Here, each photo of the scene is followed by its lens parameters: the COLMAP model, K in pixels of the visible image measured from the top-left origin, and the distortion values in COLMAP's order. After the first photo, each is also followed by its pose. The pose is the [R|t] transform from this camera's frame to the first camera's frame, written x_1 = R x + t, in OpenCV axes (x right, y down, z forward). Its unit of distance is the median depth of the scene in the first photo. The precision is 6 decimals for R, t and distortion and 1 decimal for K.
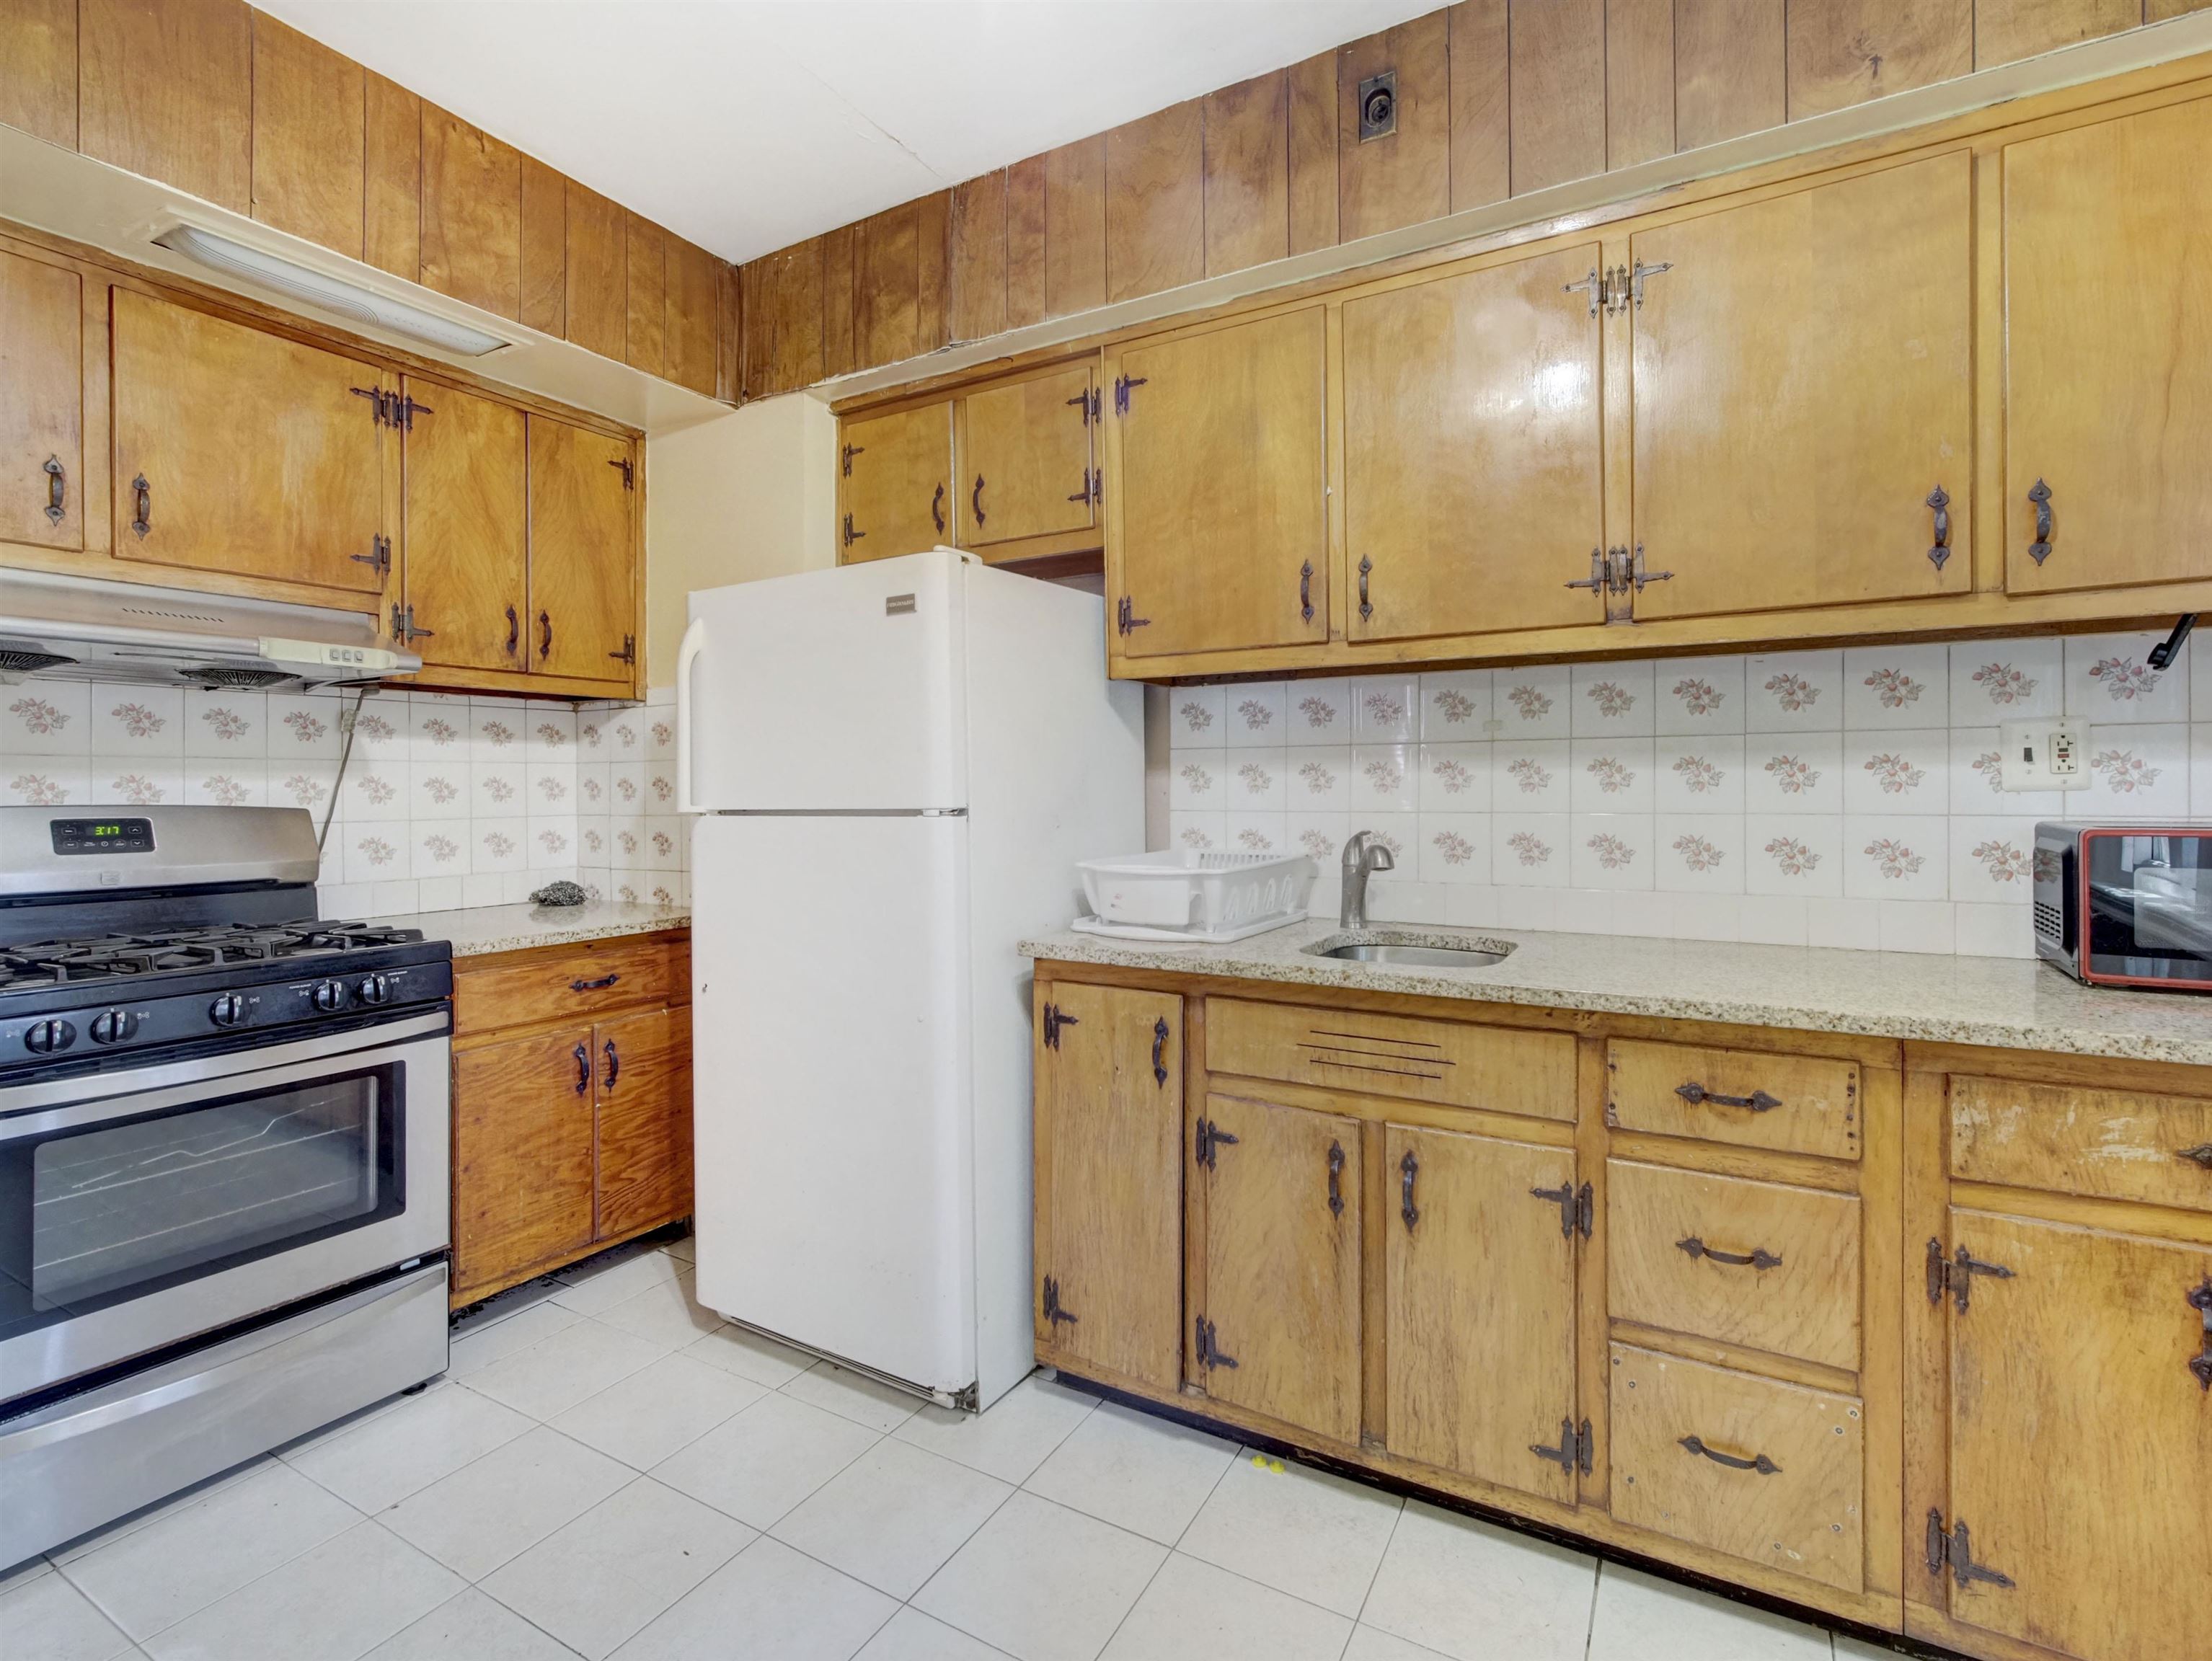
lens RADIAL K [[1086.1, 0, 1095.2], [0, 1086.1, 804.5], [0, 0, 1]] dist [0.004180, 0.000135]
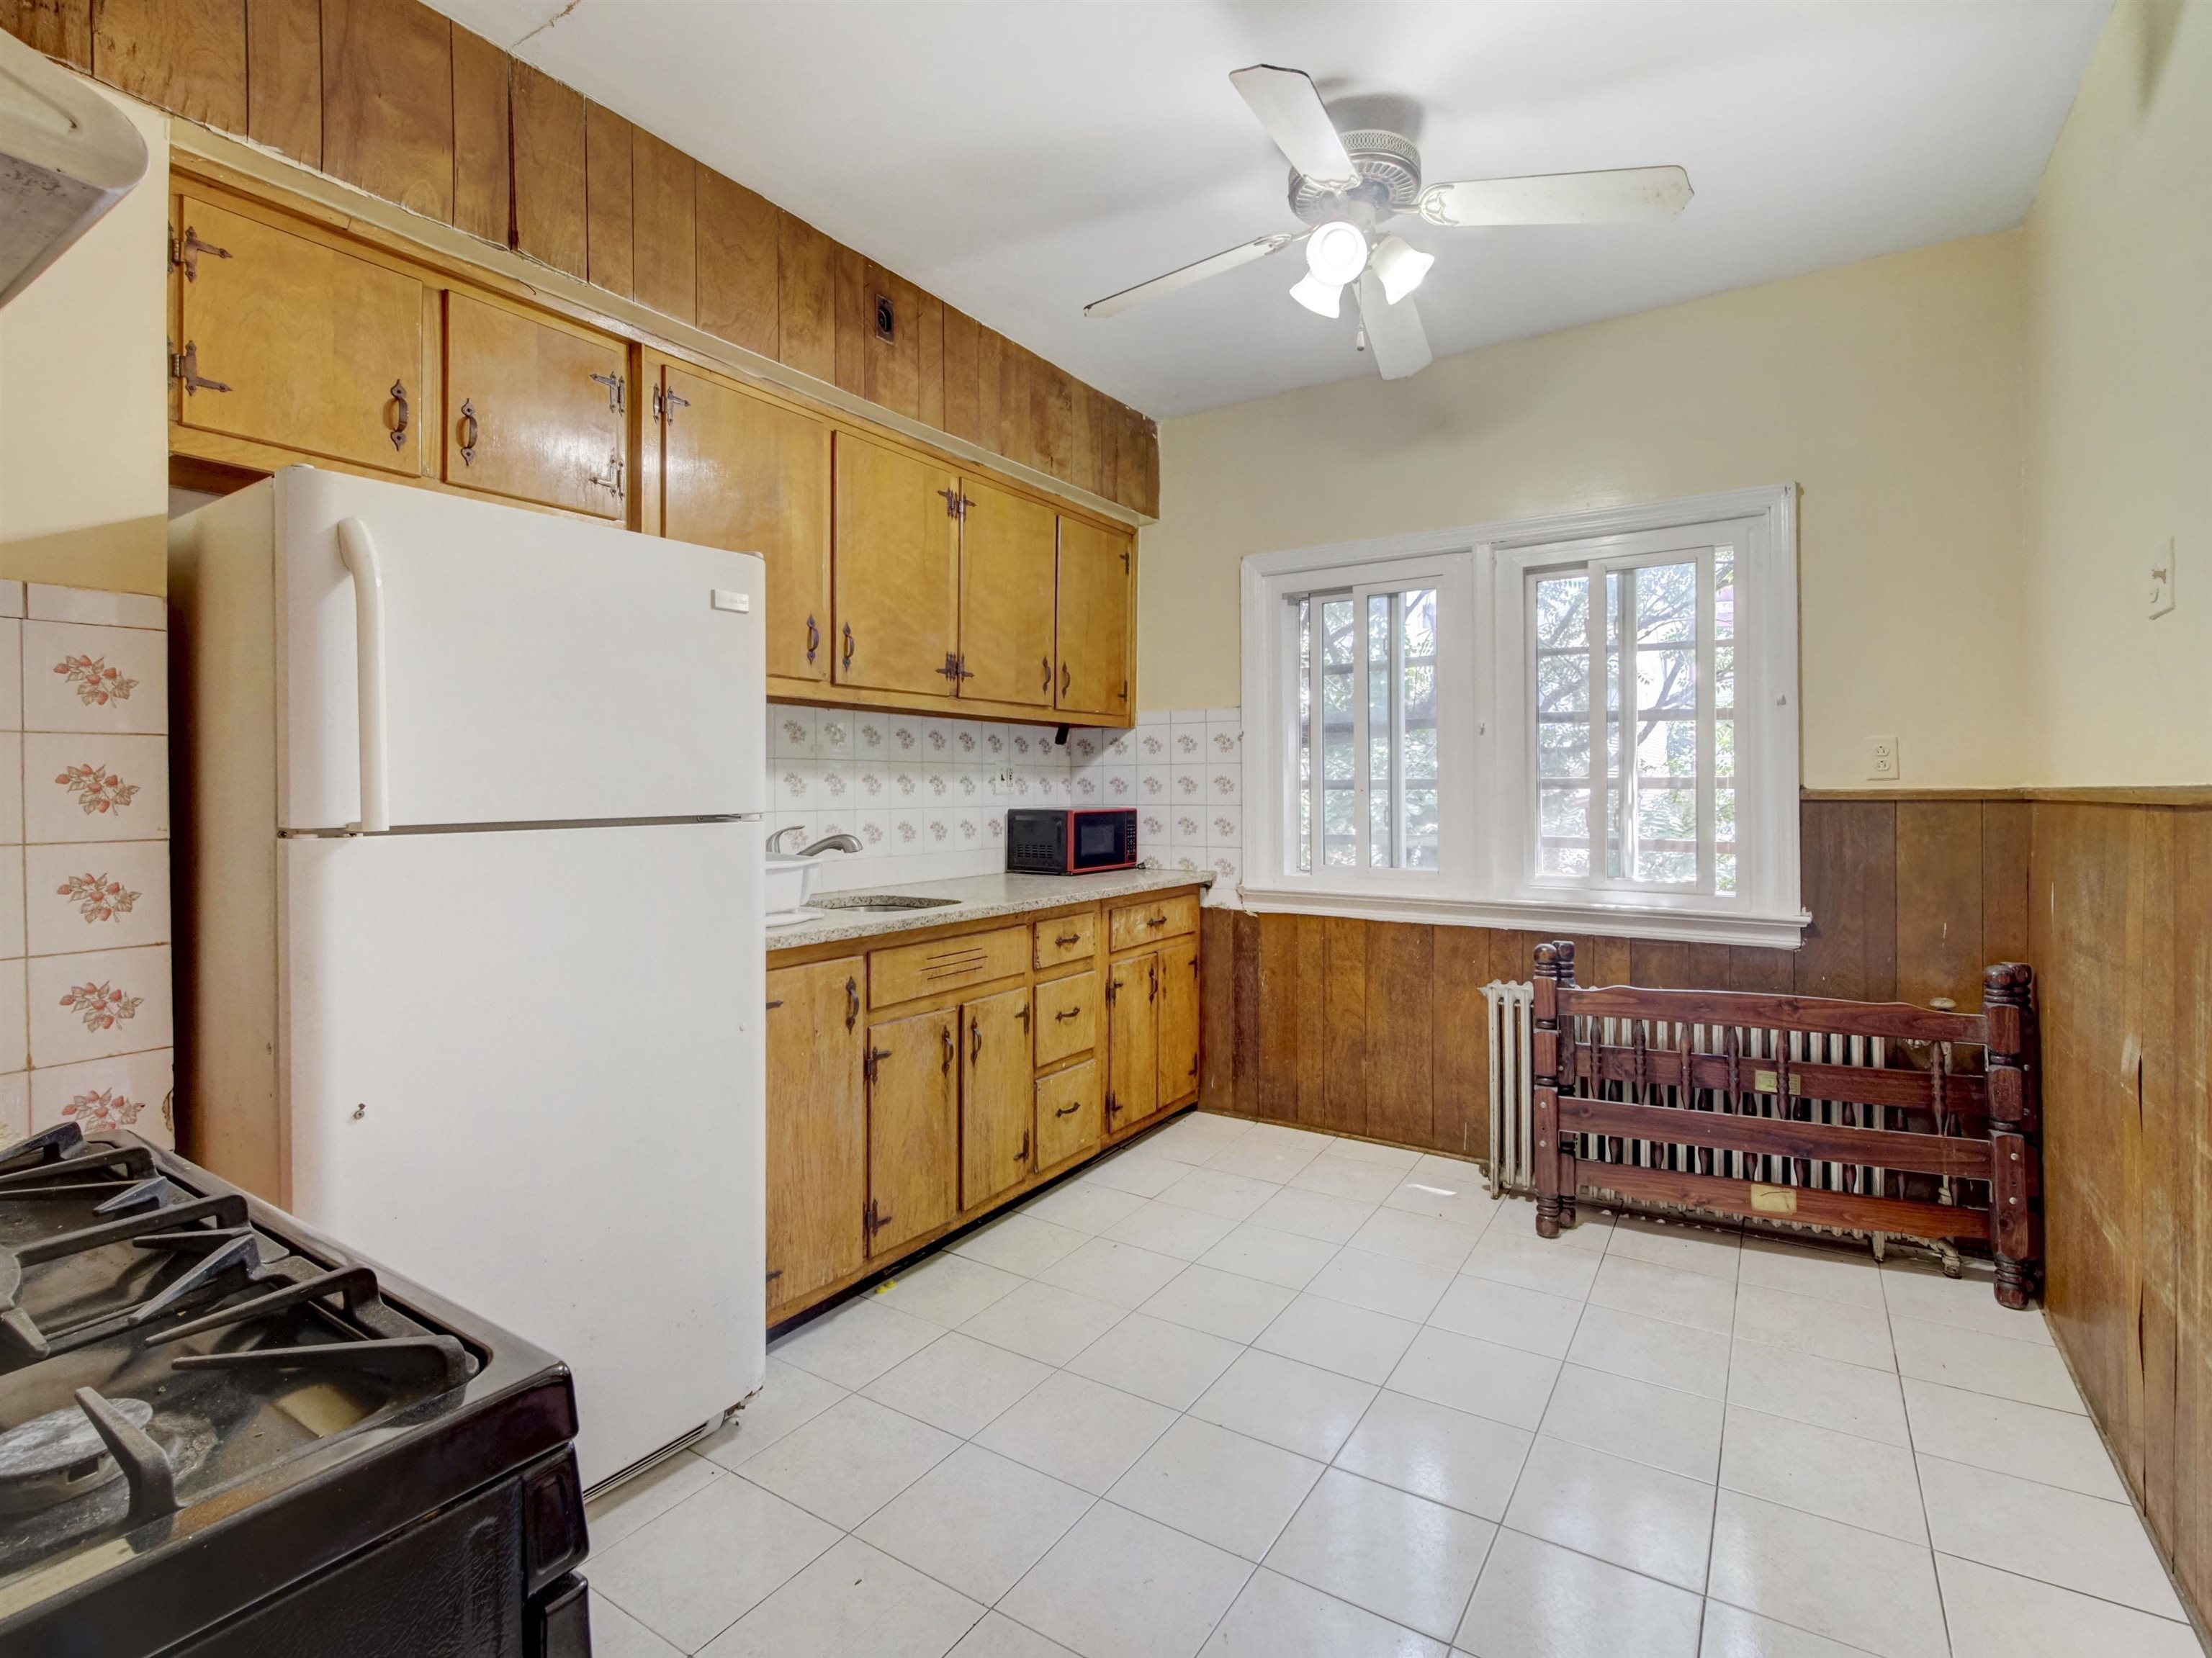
lens RADIAL K [[1046.2, 0, 1106.0], [0, 1046.2, 829.0], [0, 0, 1]] dist [-0.003388, -0.000711]
pose [[0.048027, -0.031877, 0.998337, -1.184828], [0.020215, 0.999317, 0.030936, -0.004336], [-0.998641, 0.018695, 0.048638, 0.687049]]
